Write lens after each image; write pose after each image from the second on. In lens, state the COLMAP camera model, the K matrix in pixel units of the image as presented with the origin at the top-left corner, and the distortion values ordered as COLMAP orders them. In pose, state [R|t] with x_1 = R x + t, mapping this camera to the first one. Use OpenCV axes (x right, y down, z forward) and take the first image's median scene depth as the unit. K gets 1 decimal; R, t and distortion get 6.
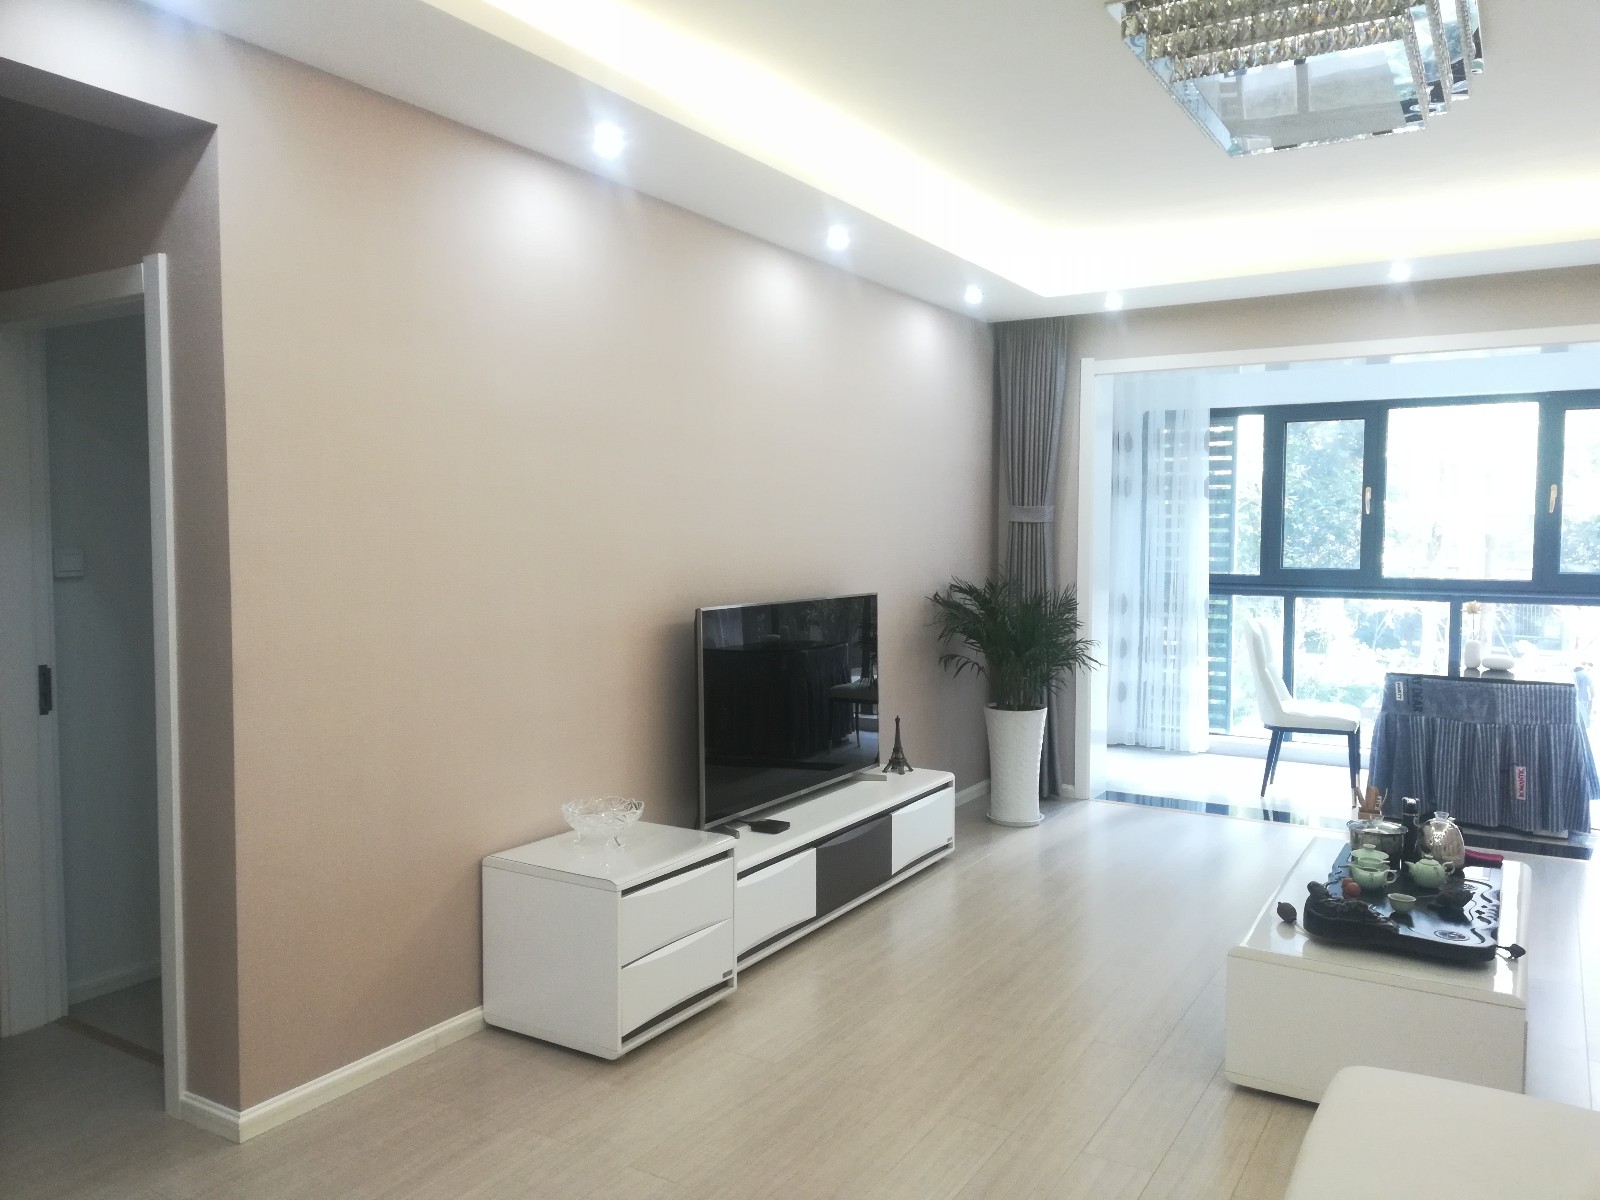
lens RADIAL K [[1202.3, 0, 800.0], [0, 1202.3, 600.0], [0, 0, 1]] dist [0.050635, -0.062624]
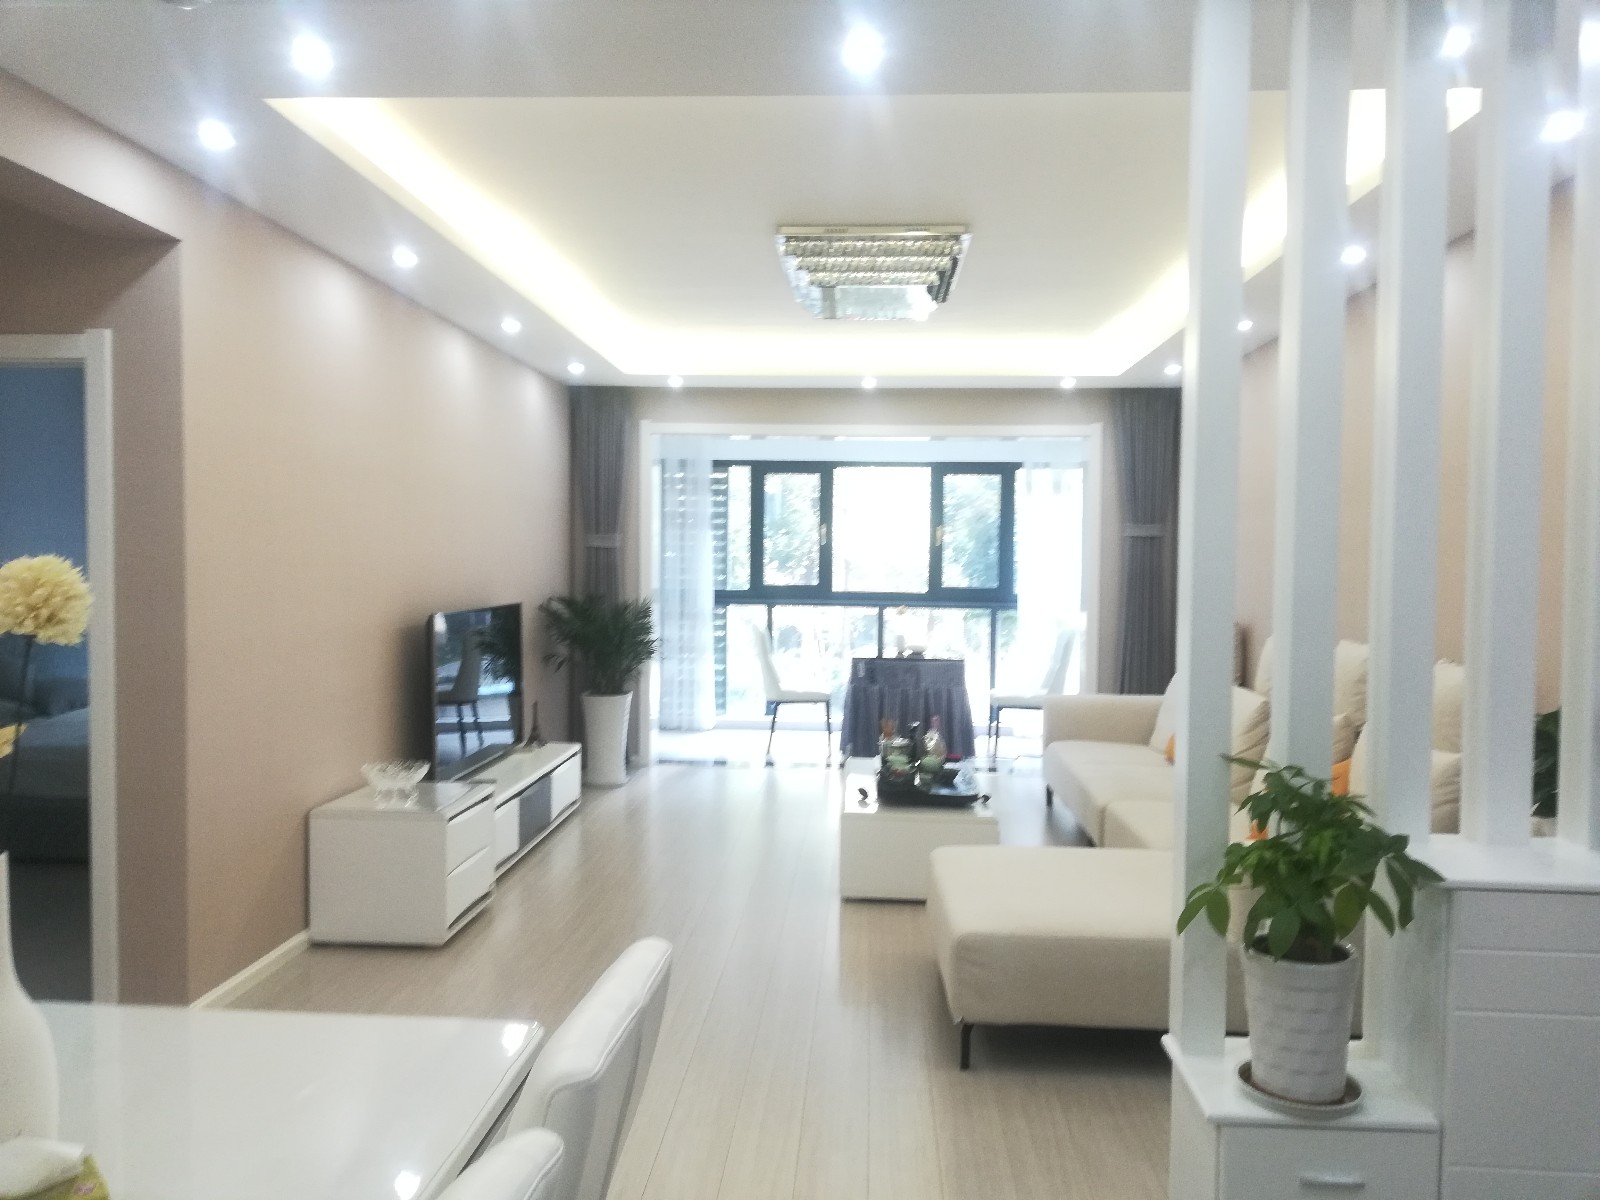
lens RADIAL K [[1202.3, 0, 800.0], [0, 1202.3, 600.0], [0, 0, 1]] dist [0.050635, -0.062624]
pose [[0.880893, -0.008407, 0.473241, -0.231227], [0.016459, 0.999782, -0.012876, 0.010362], [-0.473029, 0.019132, 0.880839, -0.205042]]
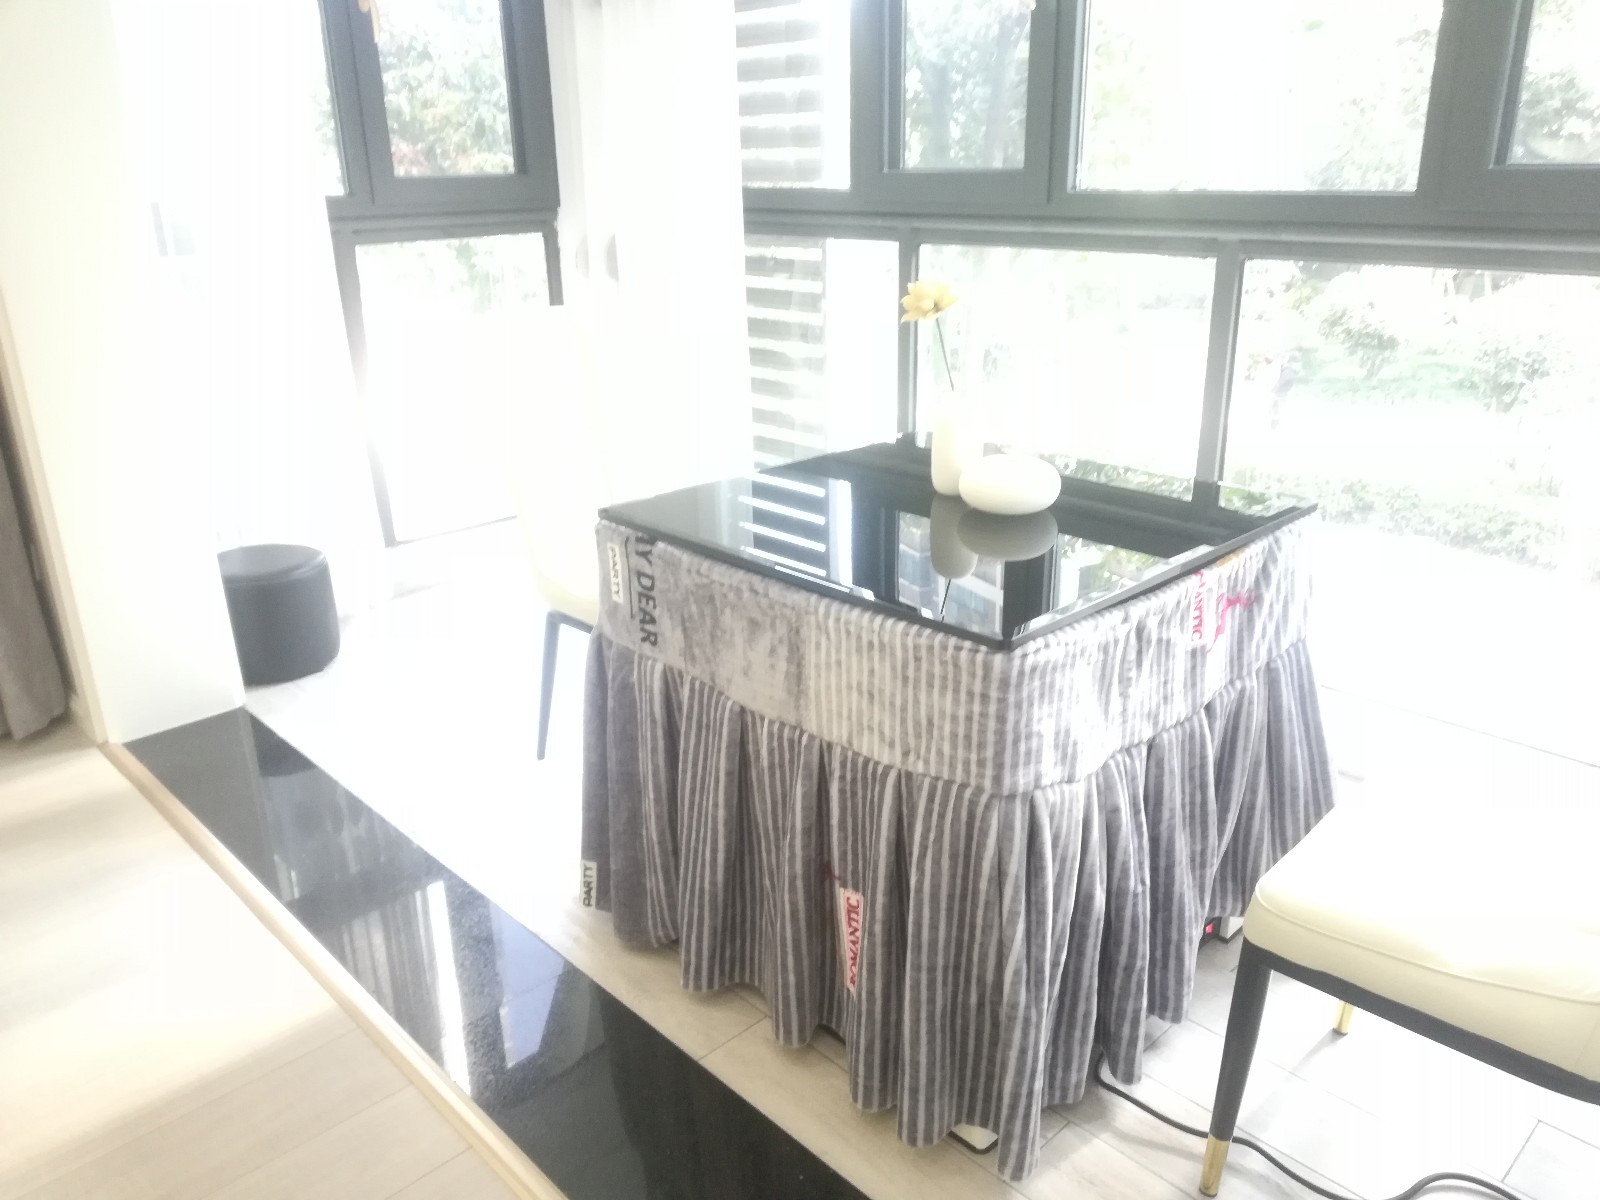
lens RADIAL K [[1202.3, 0, 800.0], [0, 1202.3, 600.0], [0, 0, 1]] dist [0.050635, -0.062624]
pose [[0.968161, 0.069007, -0.240627, 0.604781], [0.004182, 0.956660, 0.291178, -0.008015], [0.250292, -0.282913, 0.925913, 0.711283]]
